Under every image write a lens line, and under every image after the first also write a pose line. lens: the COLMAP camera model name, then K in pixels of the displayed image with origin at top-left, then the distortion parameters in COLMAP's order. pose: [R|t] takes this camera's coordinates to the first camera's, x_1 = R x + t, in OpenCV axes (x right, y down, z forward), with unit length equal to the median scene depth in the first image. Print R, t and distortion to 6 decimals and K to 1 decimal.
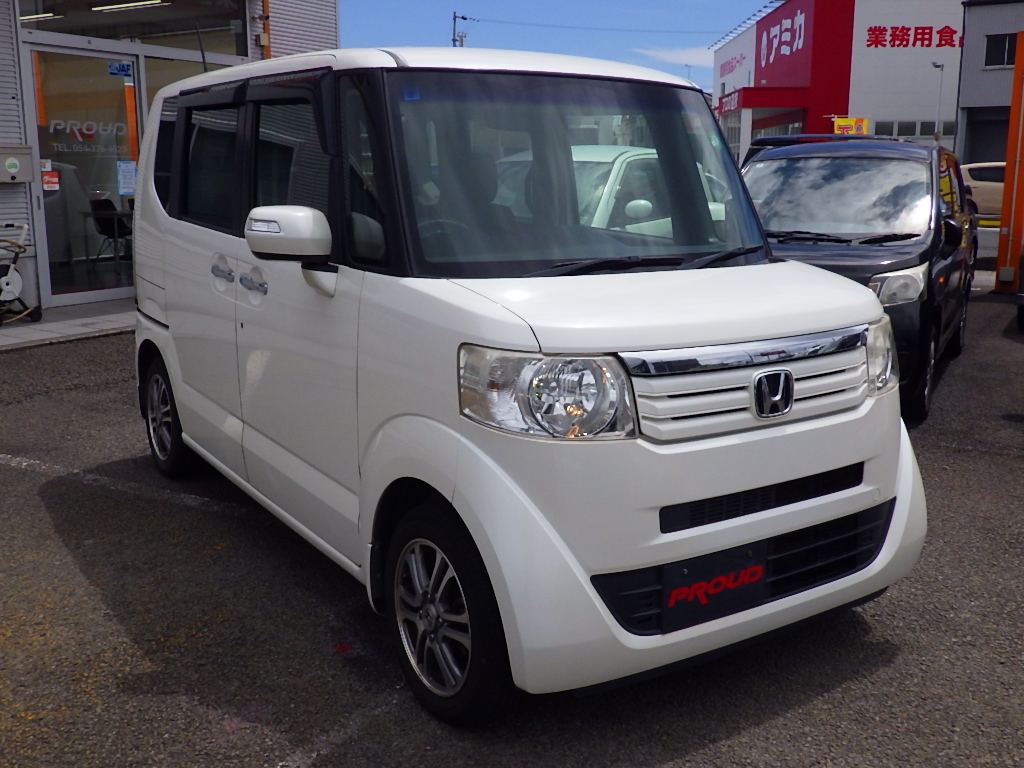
lens RADIAL K [[1030.0, 0, 512.7], [0, 1030.0, 377.8], [0, 0, 1]] dist [0.020654, 0.000000]
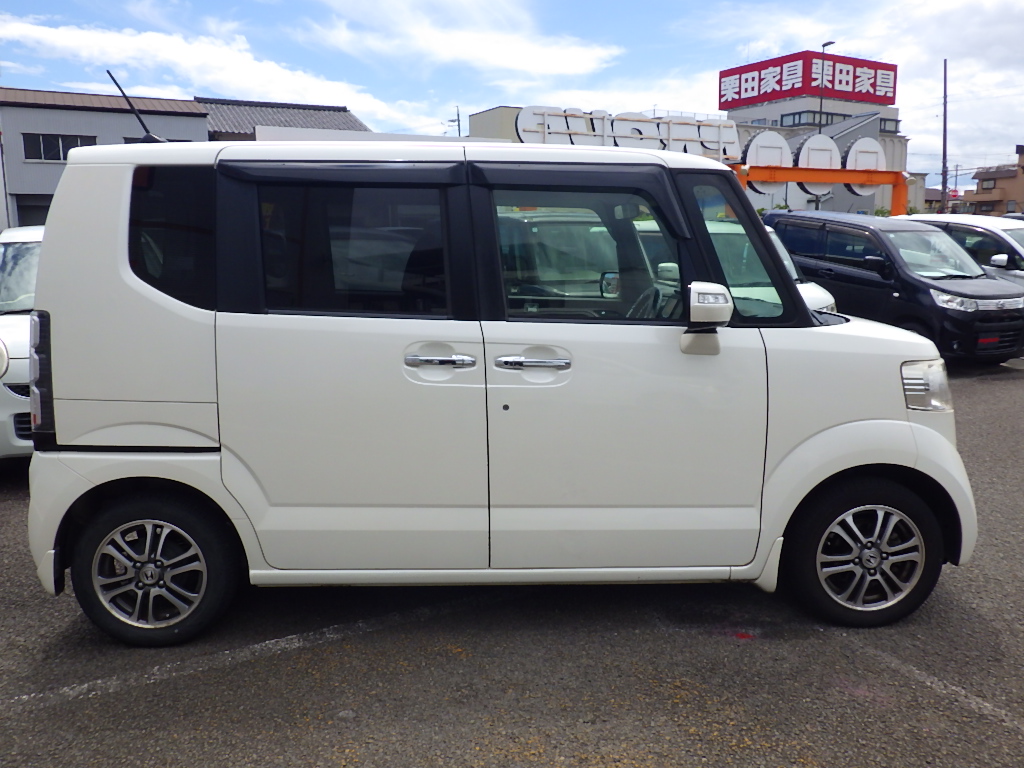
lens RADIAL K [[846.3, 0, 507.3], [0, 846.3, 380.9], [0, 0, 1]] dist [0.001152, -0.006873]
pose [[0.520185, -0.144709, 0.841705, -1.313124], [0.178457, 0.982203, 0.058575, -0.171829], [-0.835201, 0.119739, 0.536751, 0.772446]]
